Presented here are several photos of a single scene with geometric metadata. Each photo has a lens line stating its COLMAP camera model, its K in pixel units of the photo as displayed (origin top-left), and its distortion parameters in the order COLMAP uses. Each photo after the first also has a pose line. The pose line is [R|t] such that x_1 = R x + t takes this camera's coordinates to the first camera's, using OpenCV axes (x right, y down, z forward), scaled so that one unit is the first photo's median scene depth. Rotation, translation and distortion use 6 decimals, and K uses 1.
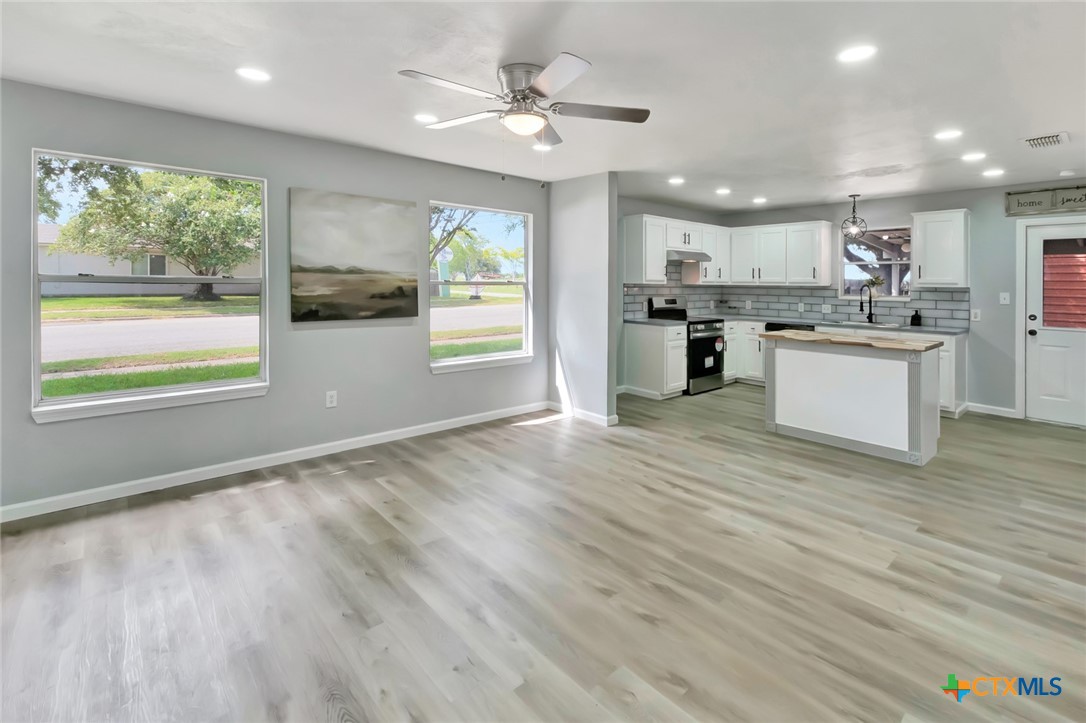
lens RADIAL K [[492.0, 0, 565.1], [0, 492.0, 278.0], [0, 0, 1]] dist [0.002279, -0.000415]
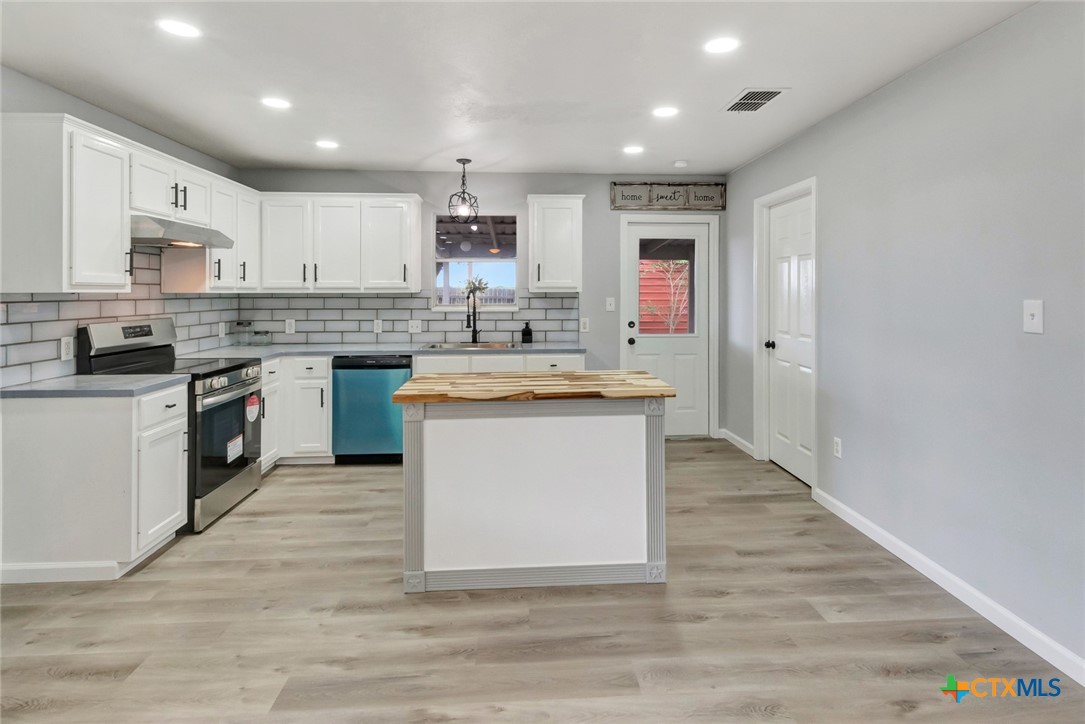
lens RADIAL K [[549.4, 0, 541.3], [0, 549.4, 286.1], [0, 0, 1]] dist [0.006944, -0.002070]
pose [[0.627191, -0.003765, 0.778857, 0.064529], [0.002390, 0.999993, 0.002910, 0.006622], [-0.778862, 0.000036, 0.627195, 0.495245]]
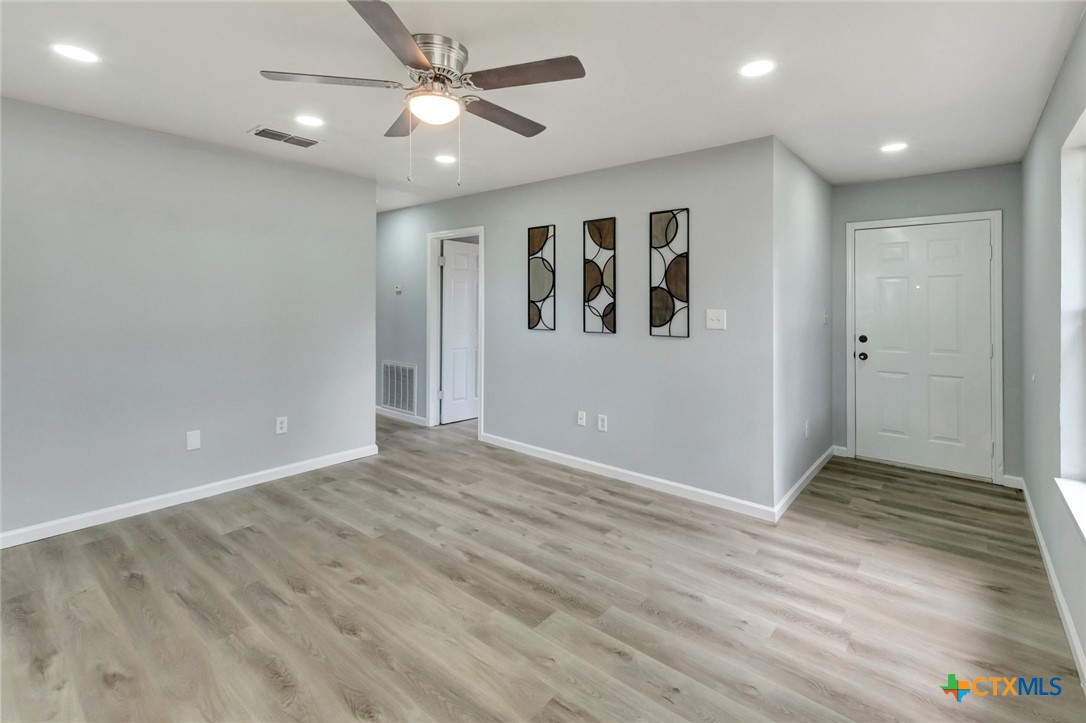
lens RADIAL K [[492.0, 0, 563.6], [0, 492.0, 315.1], [0, 0, 1]] dist [0.002279, -0.000415]
pose [[-0.987750, -0.017634, -0.155042, -0.079902], [-0.019799, 0.999727, 0.012431, 0.005583], [0.154780, 0.015349, -0.987830, 0.901316]]
